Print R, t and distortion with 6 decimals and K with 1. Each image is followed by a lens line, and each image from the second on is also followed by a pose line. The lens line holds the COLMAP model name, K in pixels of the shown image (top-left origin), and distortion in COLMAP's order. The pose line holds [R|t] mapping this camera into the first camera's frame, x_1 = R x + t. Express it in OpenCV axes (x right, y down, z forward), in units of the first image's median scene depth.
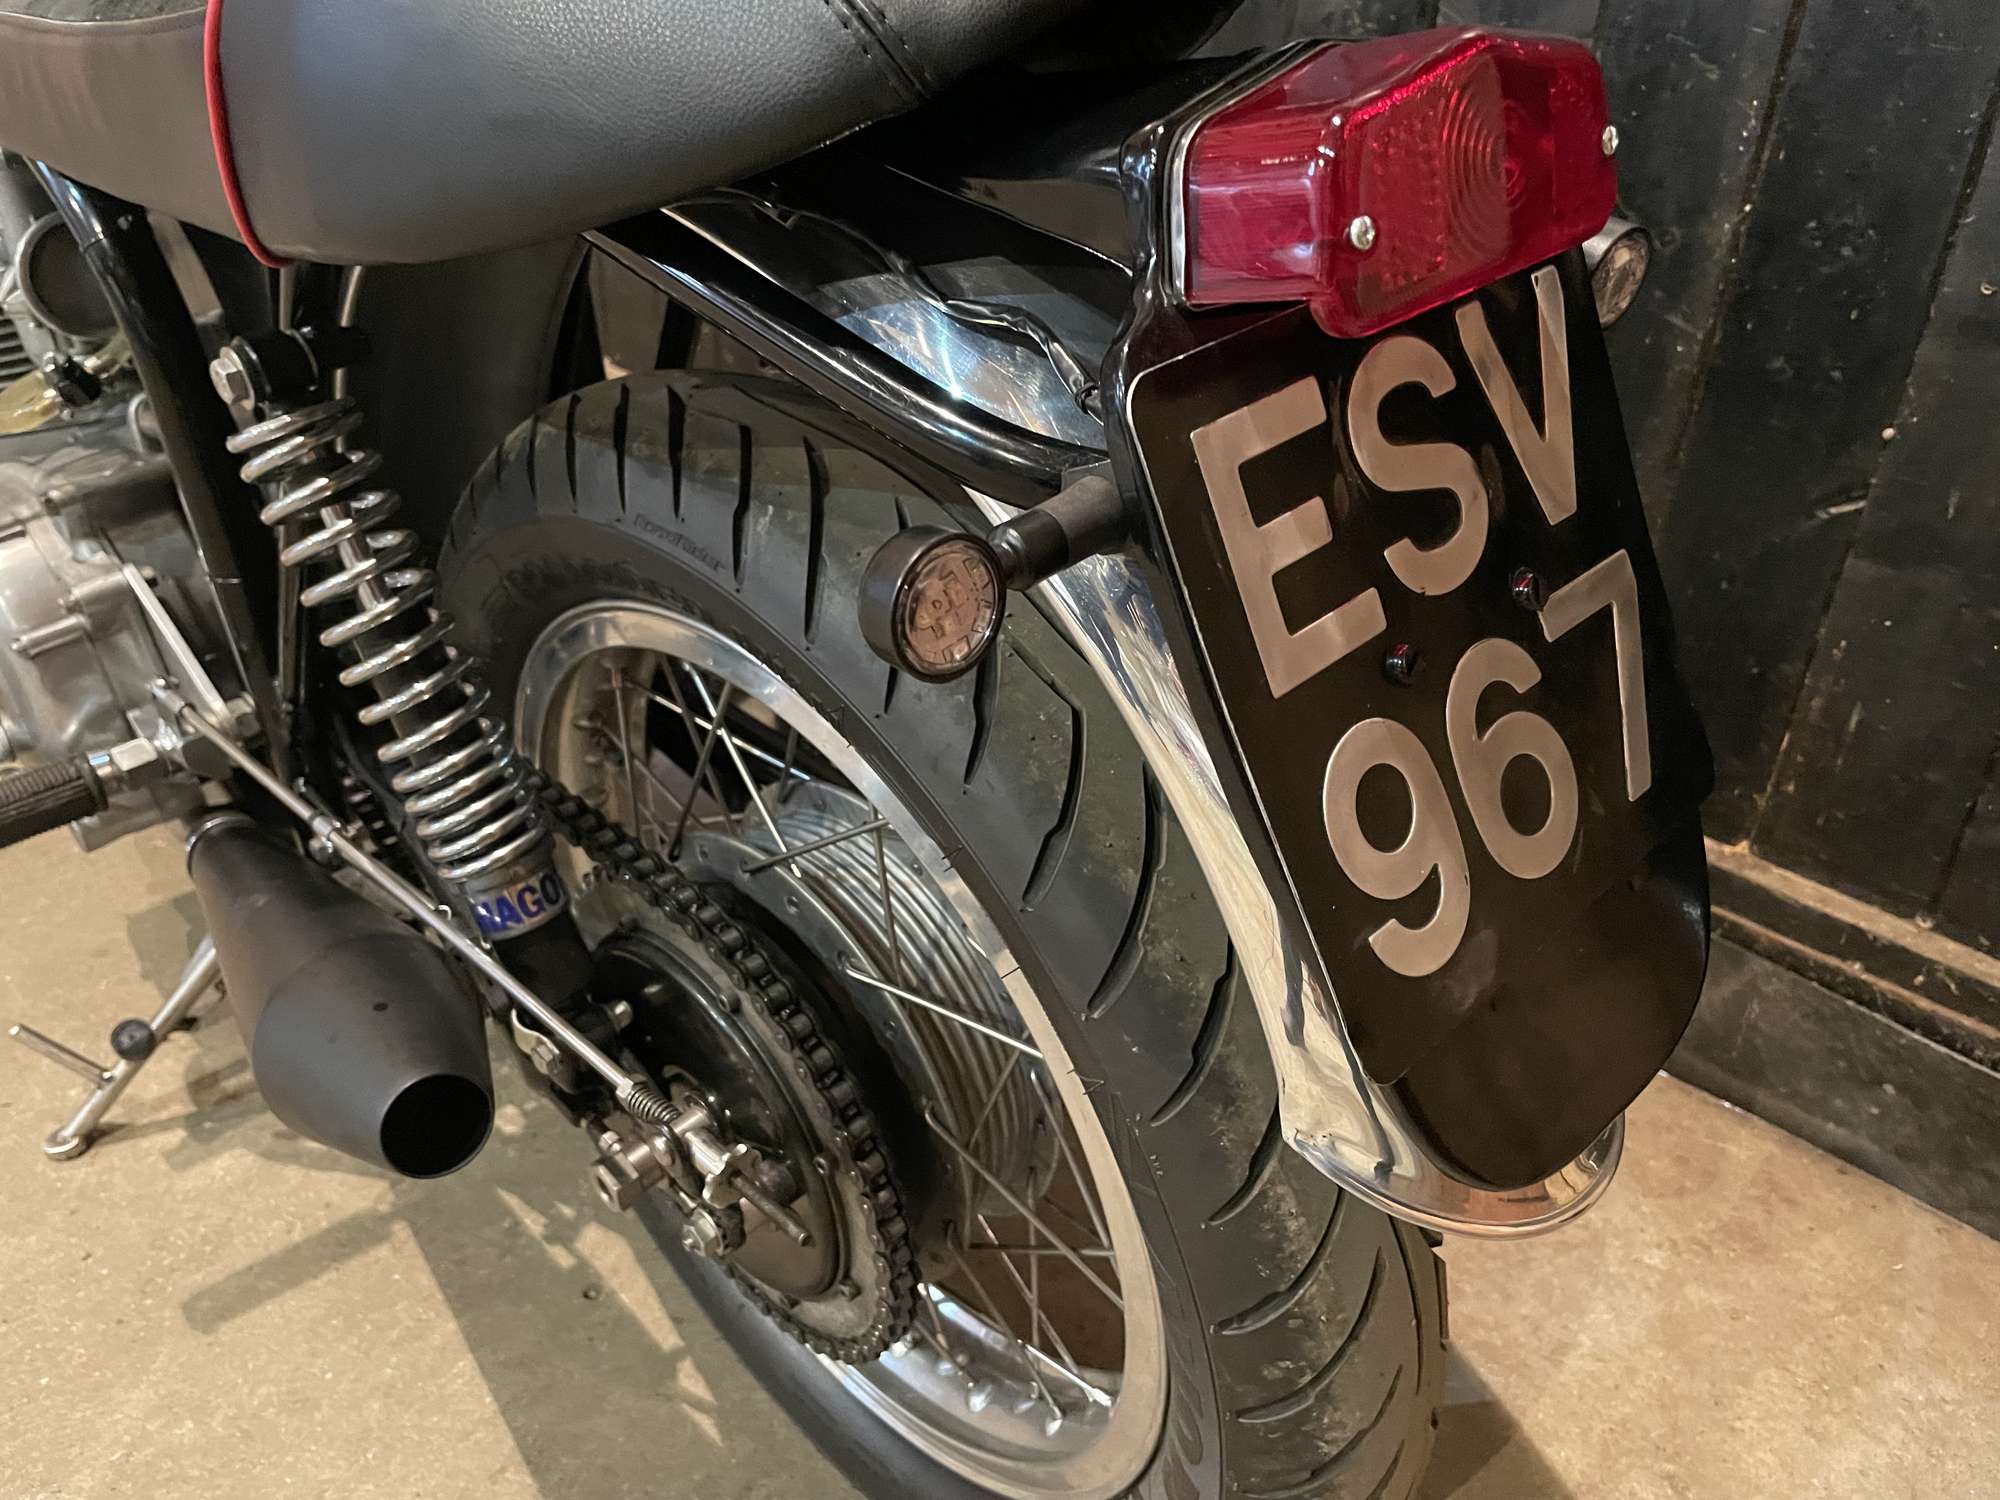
lens RADIAL K [[1553.1, 0, 987.3], [0, 1553.1, 754.8], [0, 0, 1]] dist [0.069565, -0.114198]
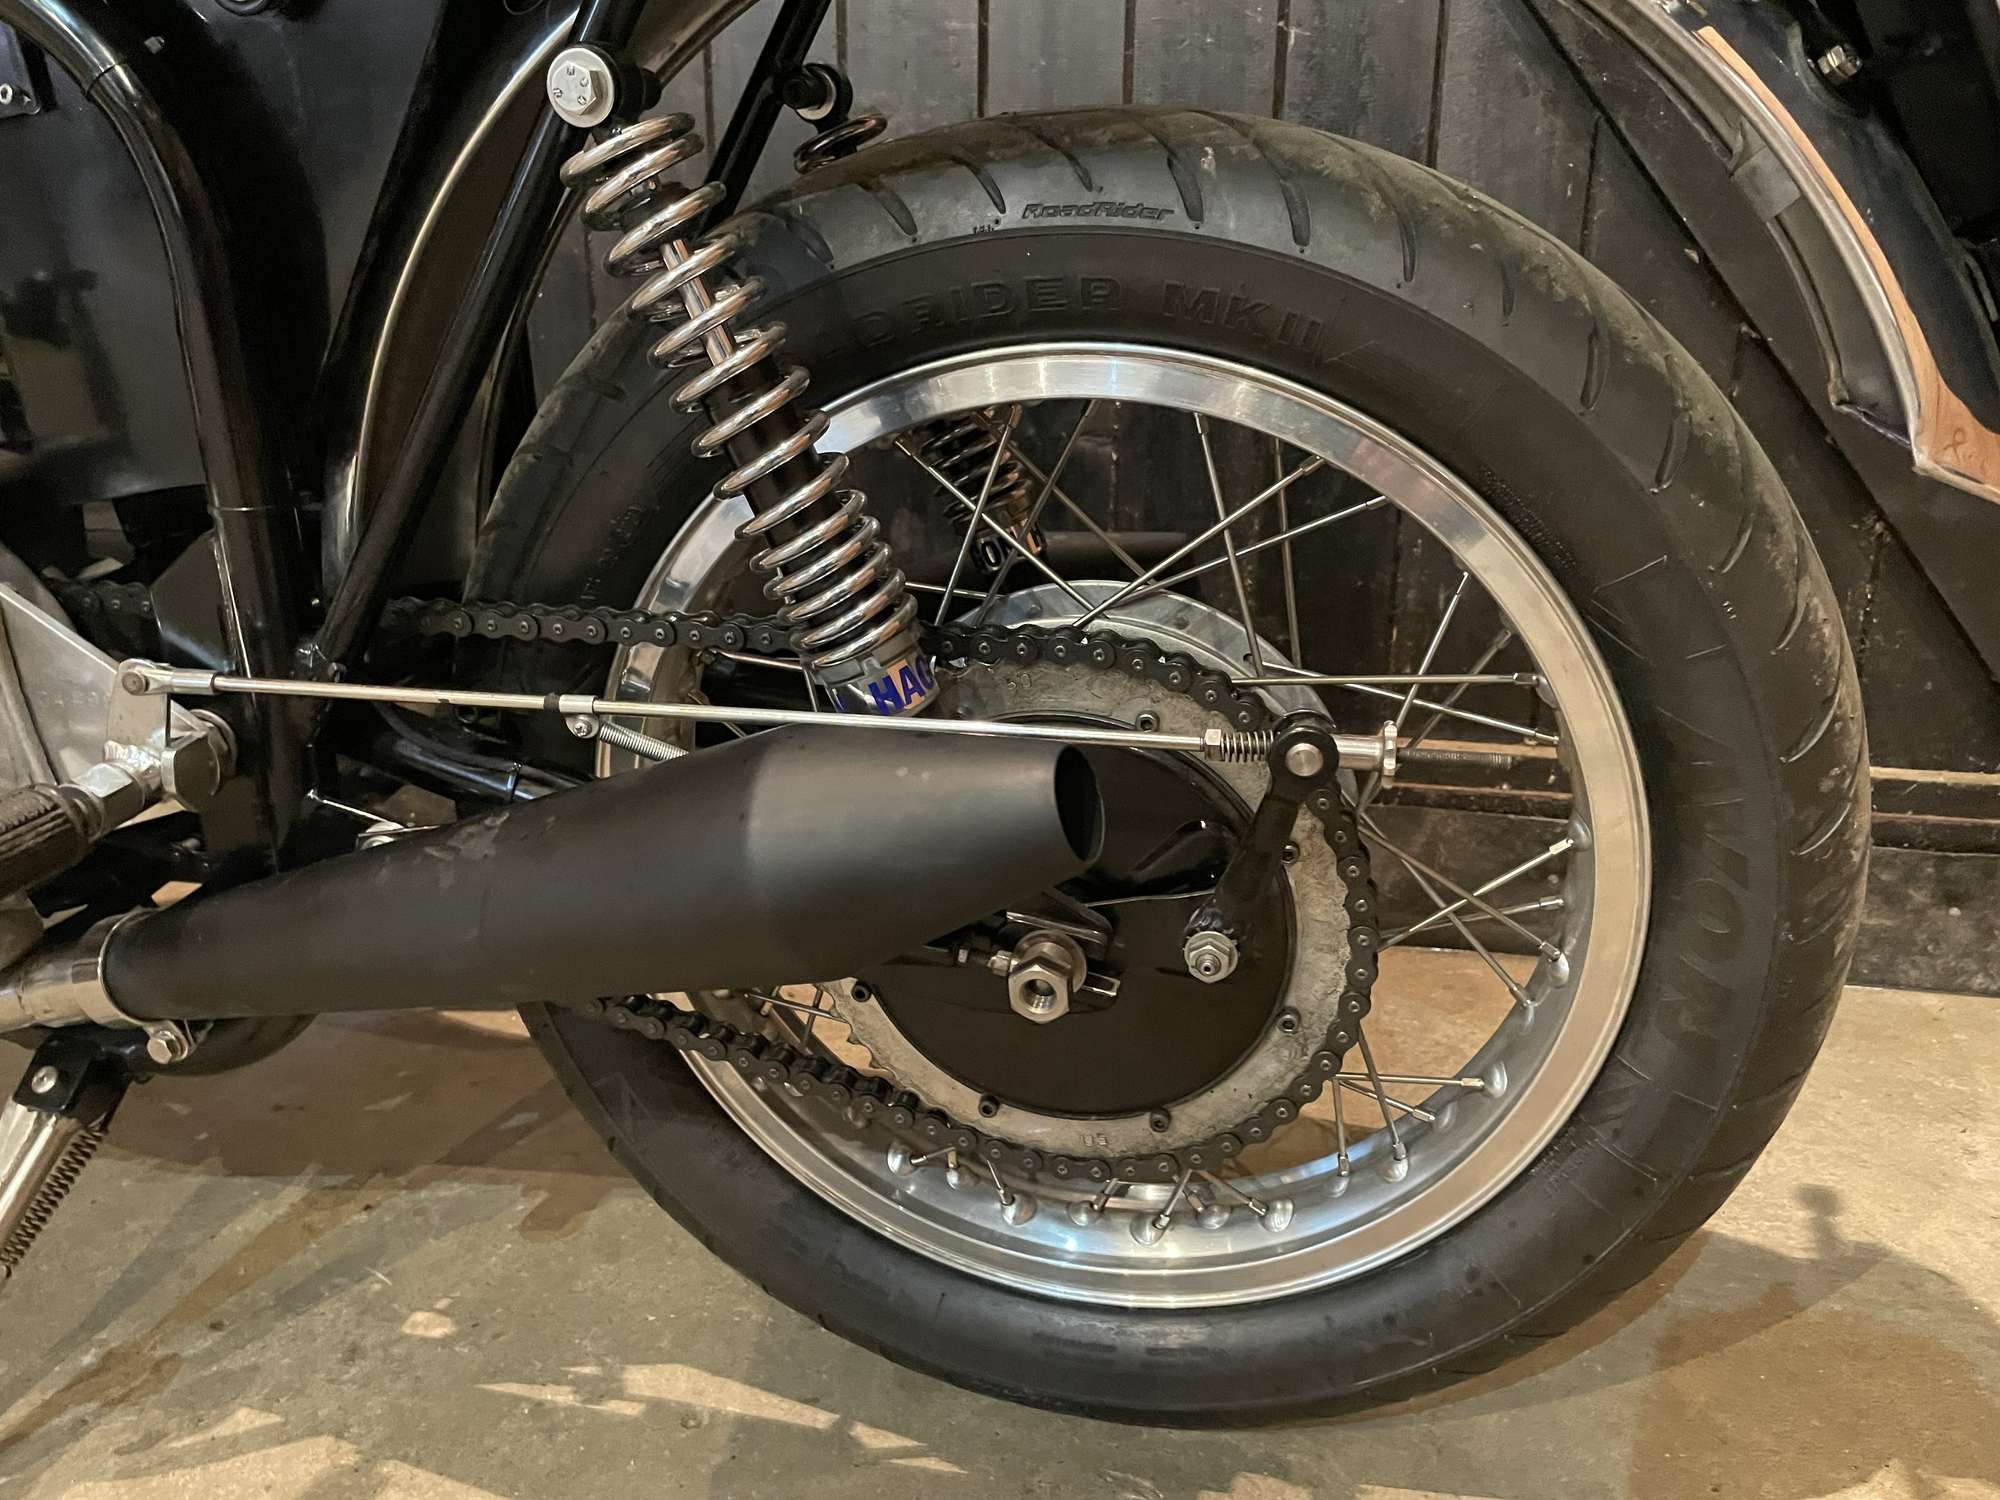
lens RADIAL K [[1553.1, 0, 984.6], [0, 1553.1, 739.0], [0, 0, 1]] dist [0.069565, -0.114198]
pose [[0.832034, -0.182527, 0.523835, -0.522963], [0.301150, 0.941671, -0.150213, 0.194001], [-0.465862, 0.282735, 0.838471, 0.169052]]
